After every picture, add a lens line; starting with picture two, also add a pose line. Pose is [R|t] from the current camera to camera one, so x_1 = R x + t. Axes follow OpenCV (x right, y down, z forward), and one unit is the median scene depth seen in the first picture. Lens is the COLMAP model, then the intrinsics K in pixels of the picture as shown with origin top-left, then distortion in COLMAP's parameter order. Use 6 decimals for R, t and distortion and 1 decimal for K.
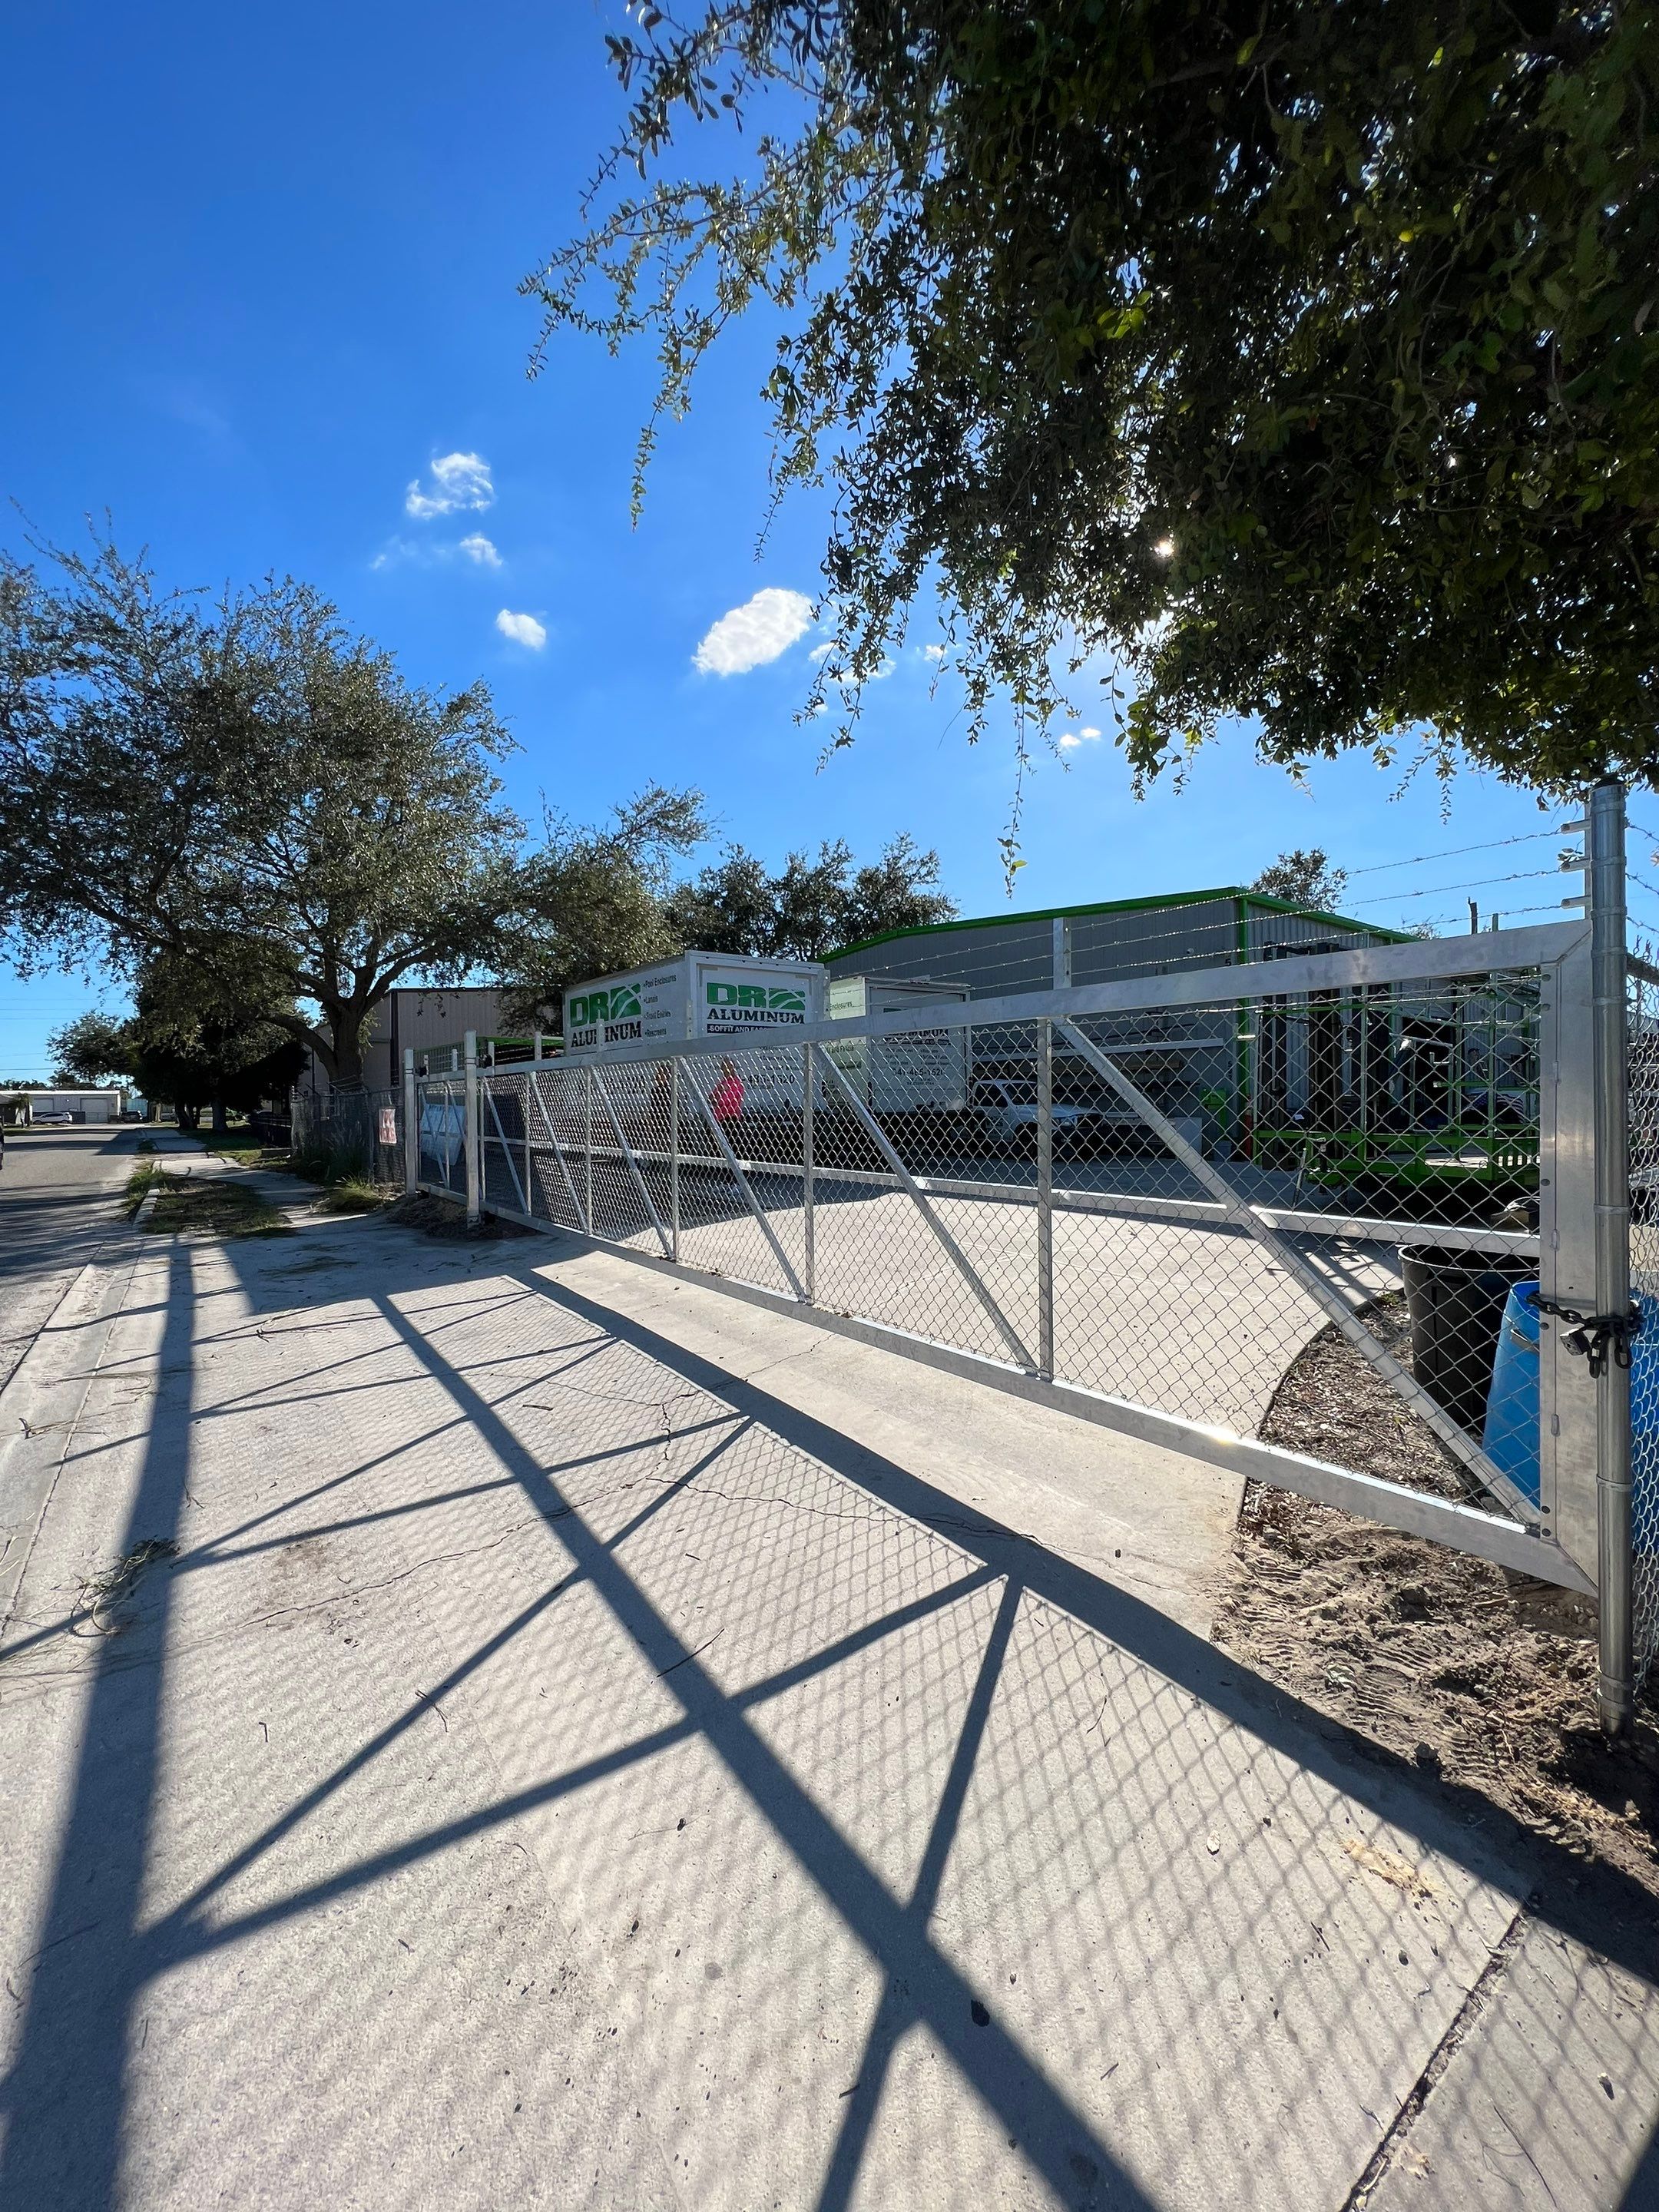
lens RADIAL K [[882.1, 0, 827.9], [0, 882.1, 1111.4], [0, 0, 1]] dist [-0.001610, 0.000014]
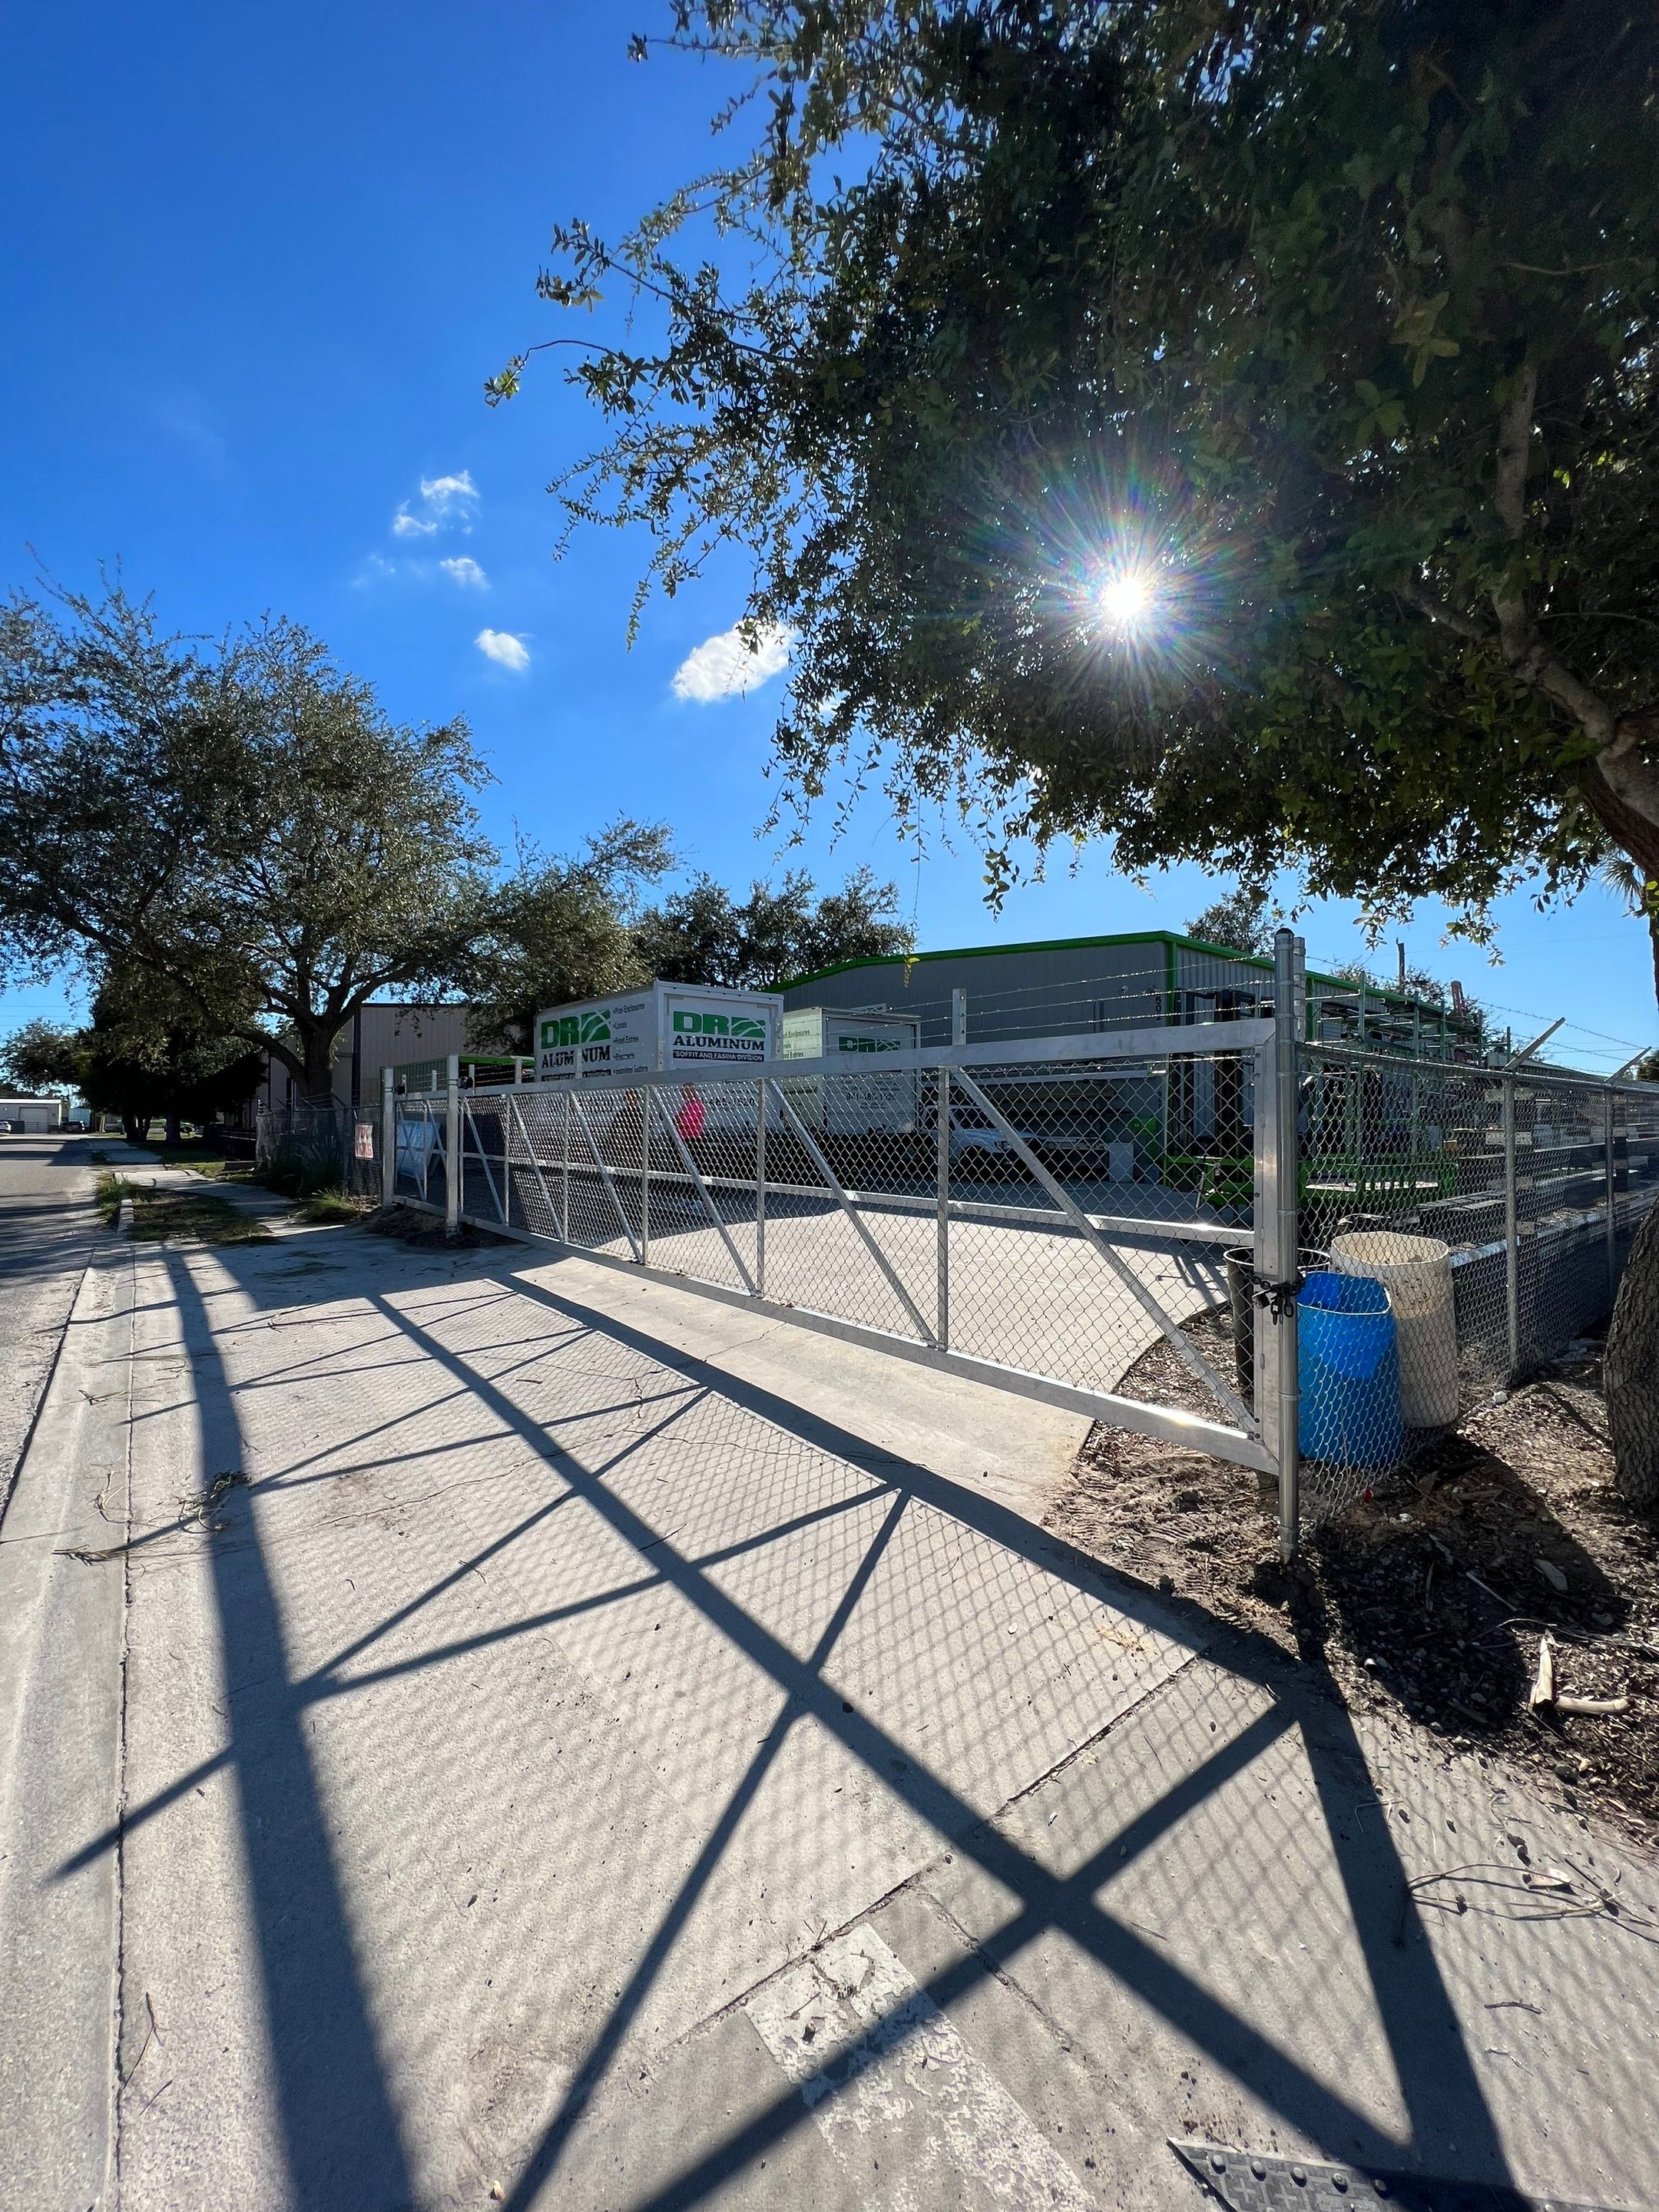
lens RADIAL K [[882.1, 0, 827.9], [0, 882.1, 1111.4], [0, 0, 1]] dist [-0.001610, 0.000014]
pose [[0.998995, 0.014533, 0.042404, 0.021257], [-0.013582, 0.999652, -0.022616, -0.008616], [-0.042718, 0.022018, 0.998845, -0.246506]]
